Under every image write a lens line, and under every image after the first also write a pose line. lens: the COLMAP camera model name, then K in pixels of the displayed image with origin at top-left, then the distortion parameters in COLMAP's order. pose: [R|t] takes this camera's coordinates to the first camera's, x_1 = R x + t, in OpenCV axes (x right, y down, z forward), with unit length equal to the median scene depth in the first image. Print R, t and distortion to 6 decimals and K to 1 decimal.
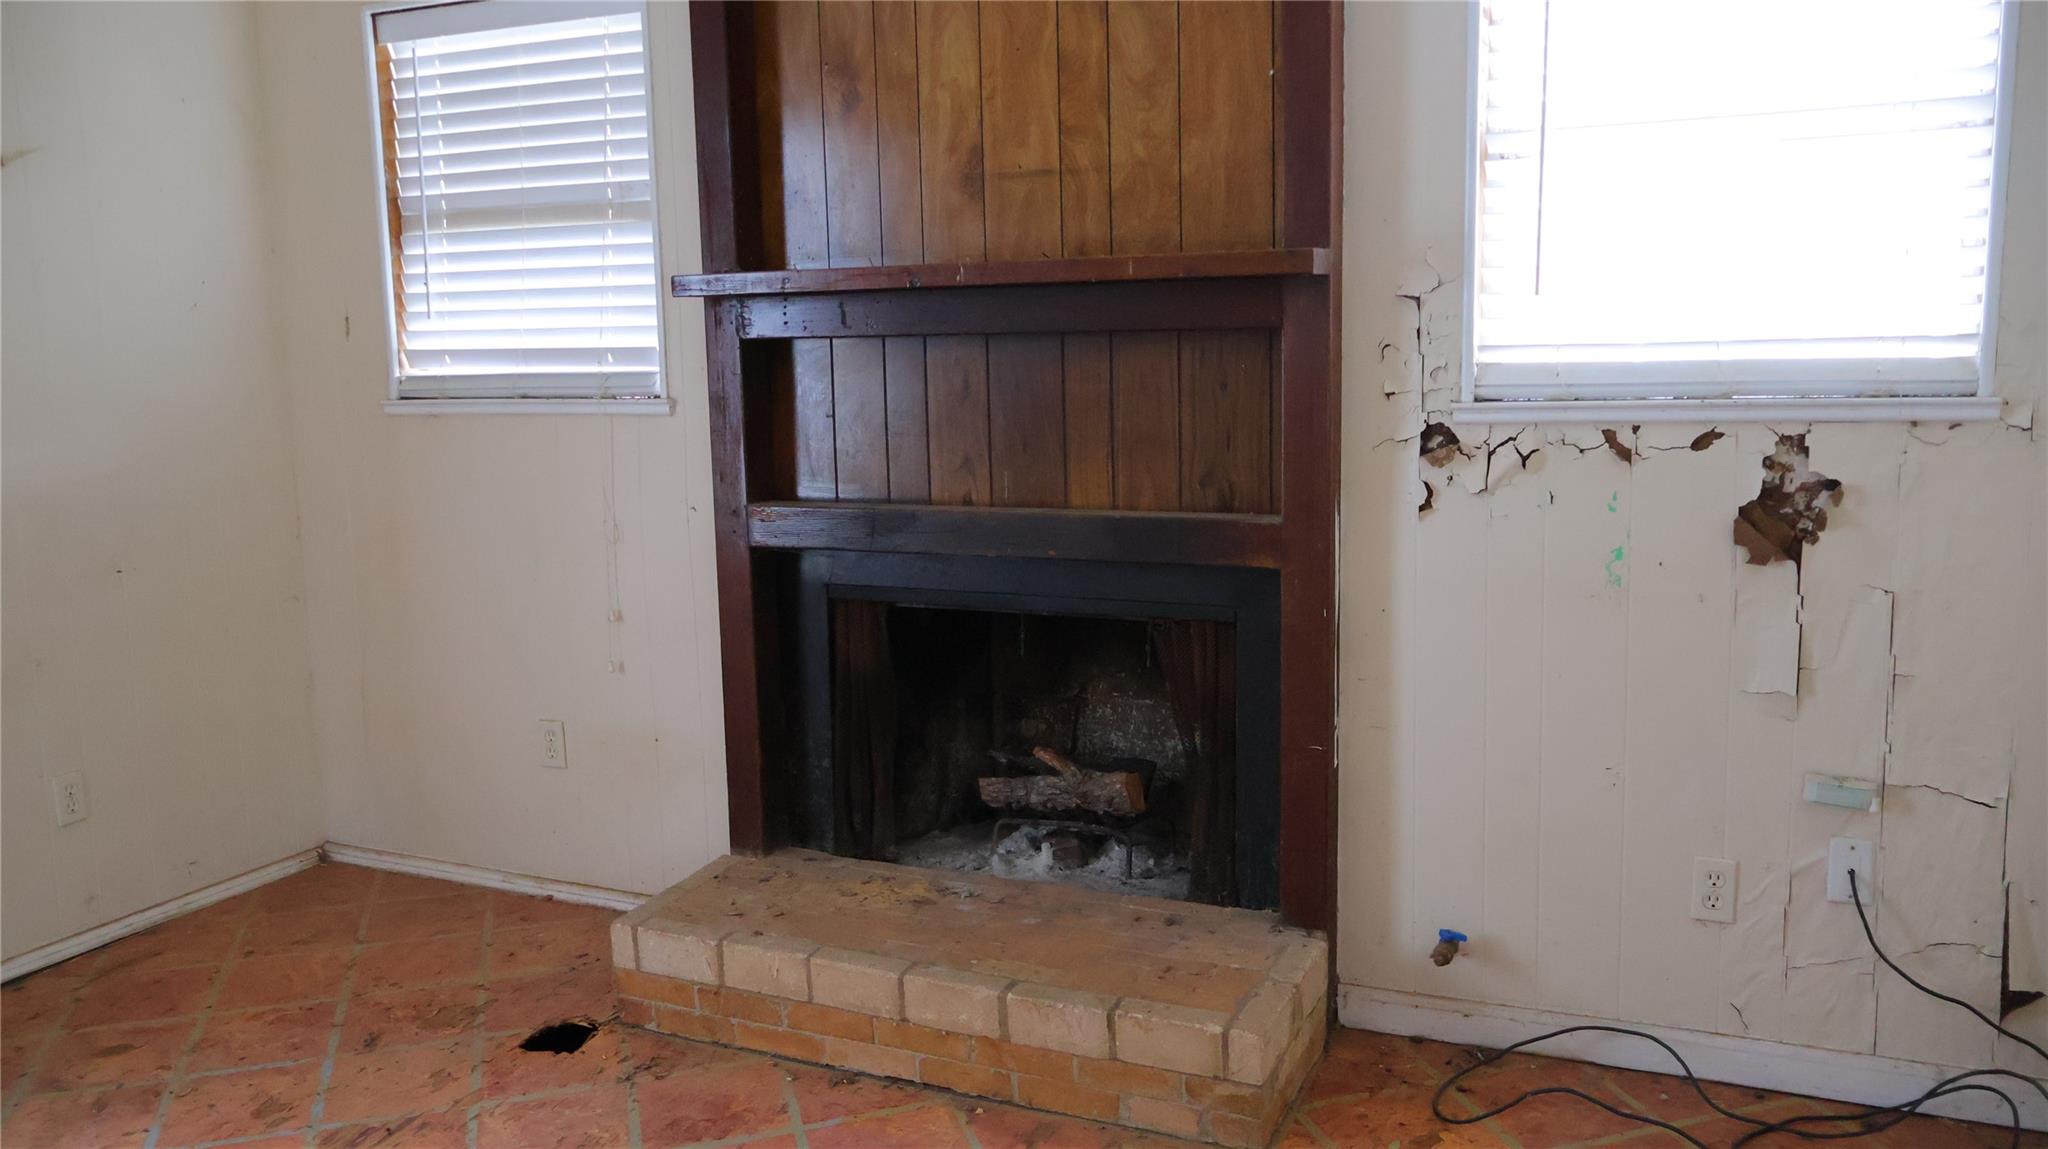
lens RADIAL K [[1693.8, 0, 1024.2], [0, 1693.8, 580.0], [0, 0, 1]] dist [0.001068, -0.007667]
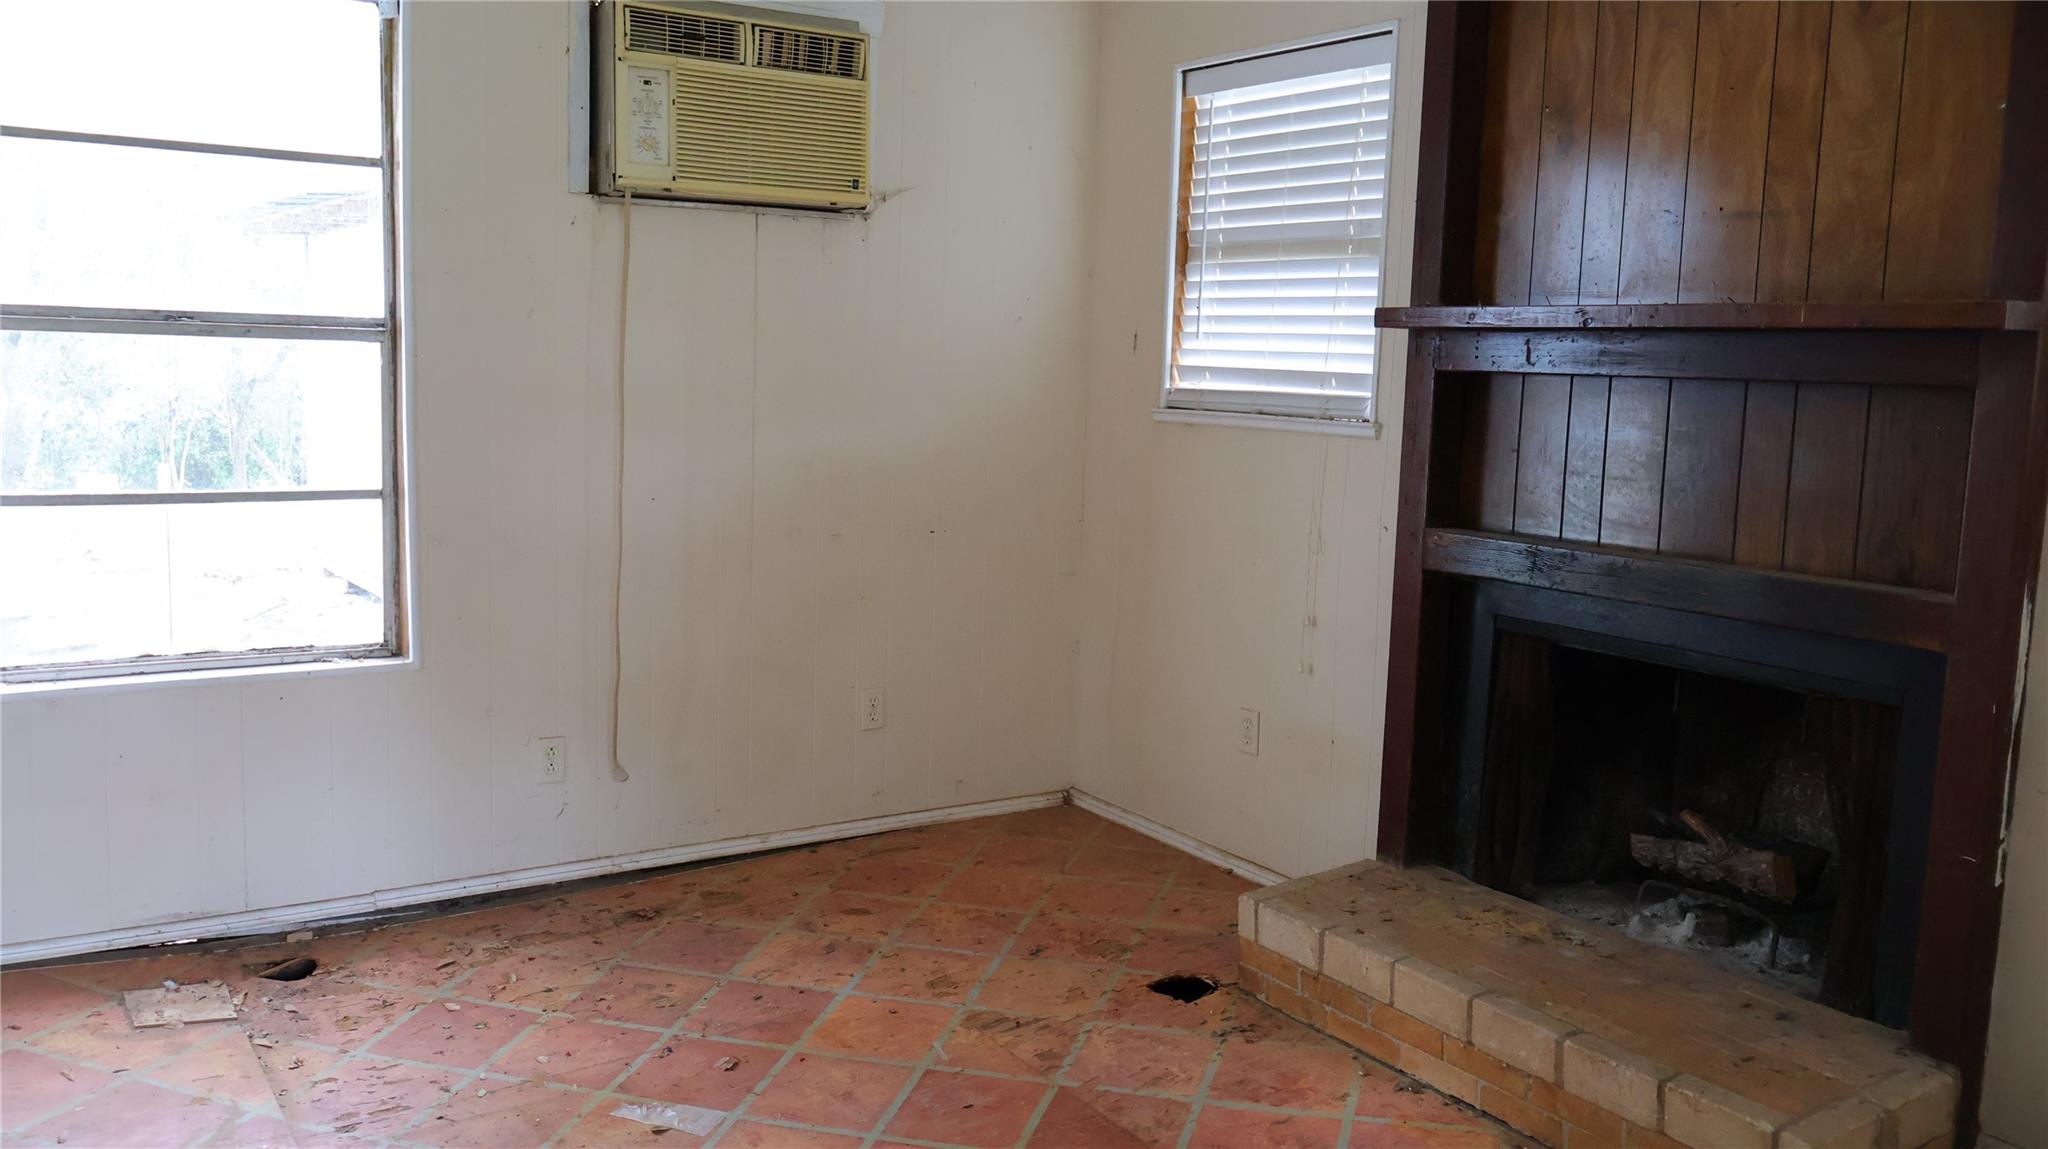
lens RADIAL K [[1693.8, 0, 1026.4], [0, 1693.8, 566.0], [0, 0, 1]] dist [0.001068, -0.007667]
pose [[0.857342, 0.113557, -0.502066, 0.151018], [-0.128235, 0.991730, 0.005332, 0.004414], [0.498519, 0.059811, 0.864813, -0.022170]]
